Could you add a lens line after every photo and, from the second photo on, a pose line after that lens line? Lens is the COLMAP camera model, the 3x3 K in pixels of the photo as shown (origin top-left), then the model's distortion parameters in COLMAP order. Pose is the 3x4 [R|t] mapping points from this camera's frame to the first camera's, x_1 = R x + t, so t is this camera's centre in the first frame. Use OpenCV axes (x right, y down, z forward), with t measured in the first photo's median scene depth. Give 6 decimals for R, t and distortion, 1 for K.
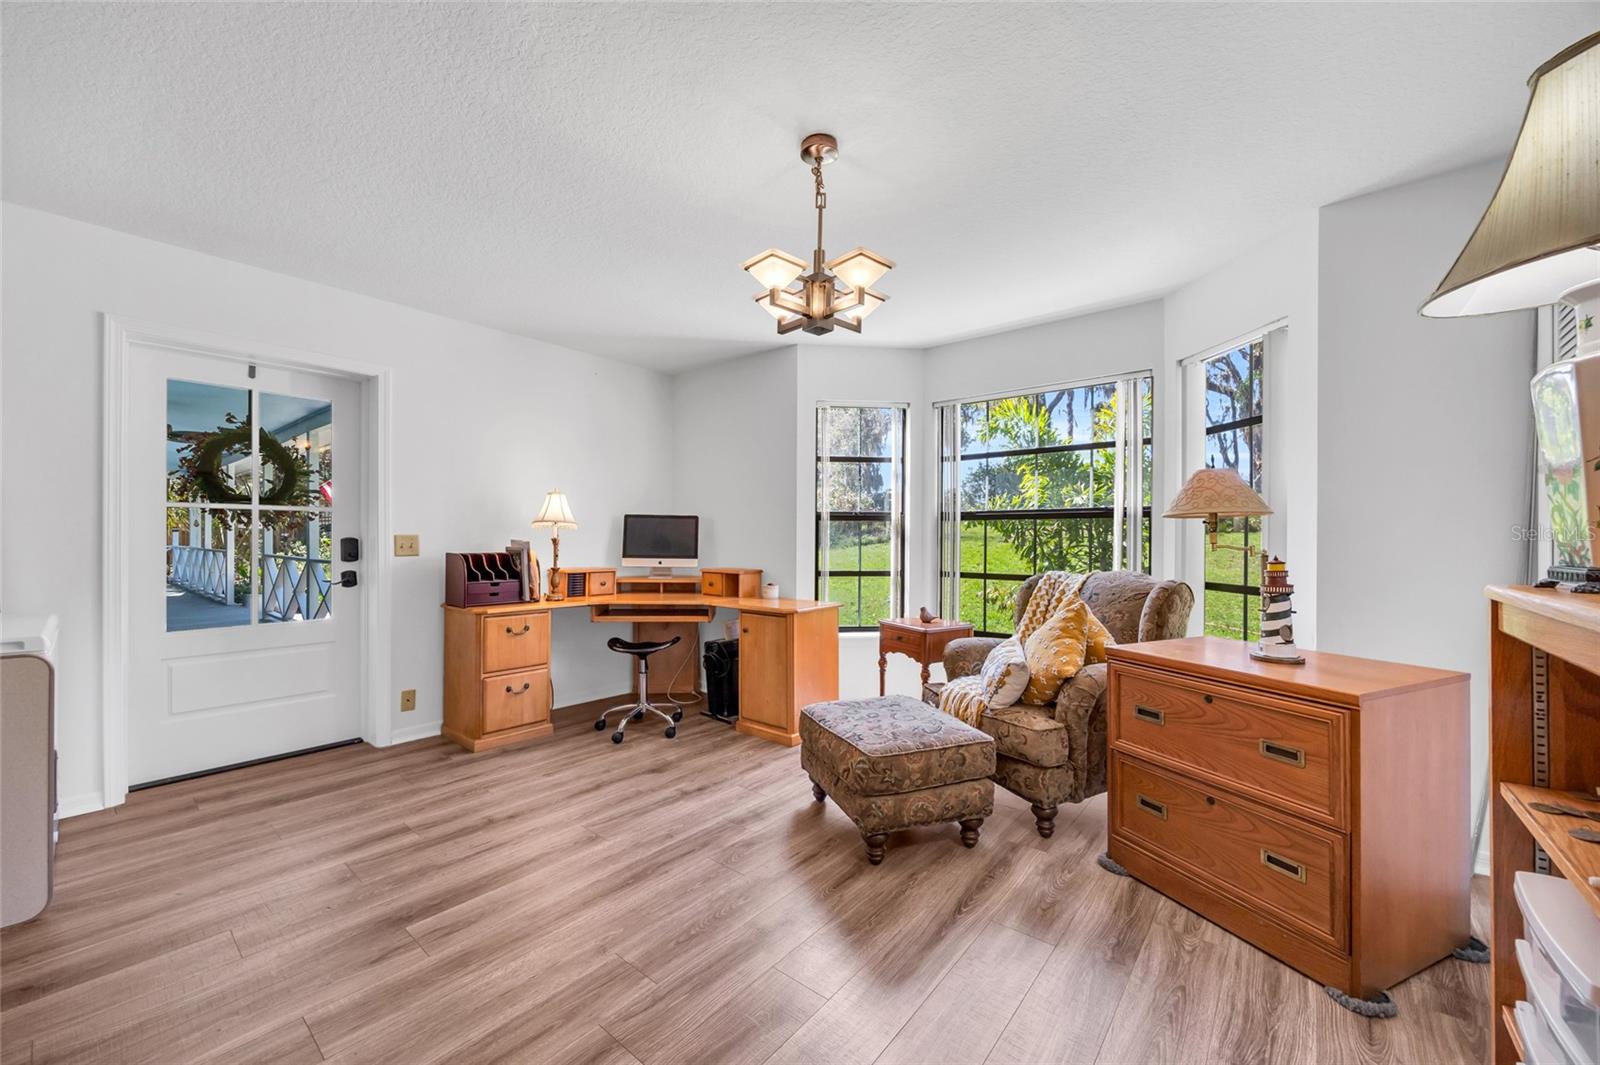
lens RADIAL K [[611.0, 0, 799.2], [0, 611.0, 538.0], [0, 0, 1]] dist [-0.008977, -0.000200]
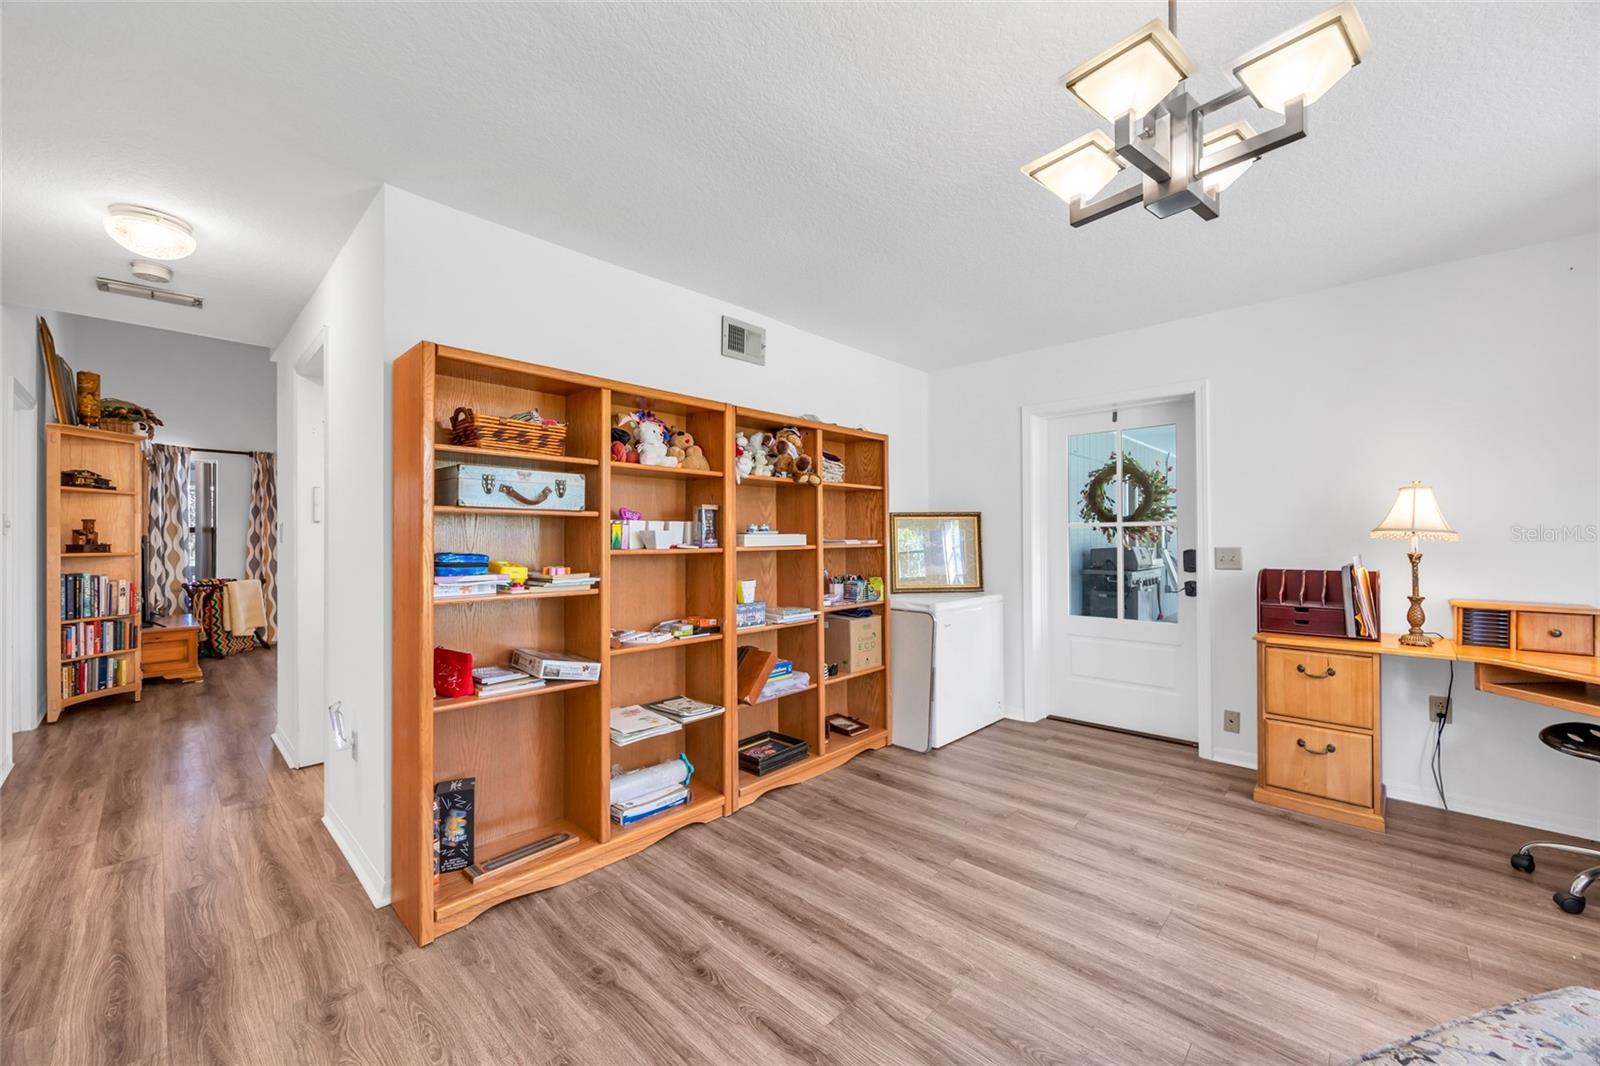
lens RADIAL K [[611.0, 0, 813.8], [0, 611.0, 532.4], [0, 0, 1]] dist [-0.008977, -0.000200]
pose [[-0.057938, -0.012524, -0.998242, 0.375976], [0.000568, 0.999921, -0.012578, -0.018590], [0.998320, -0.001296, -0.057927, 0.434923]]
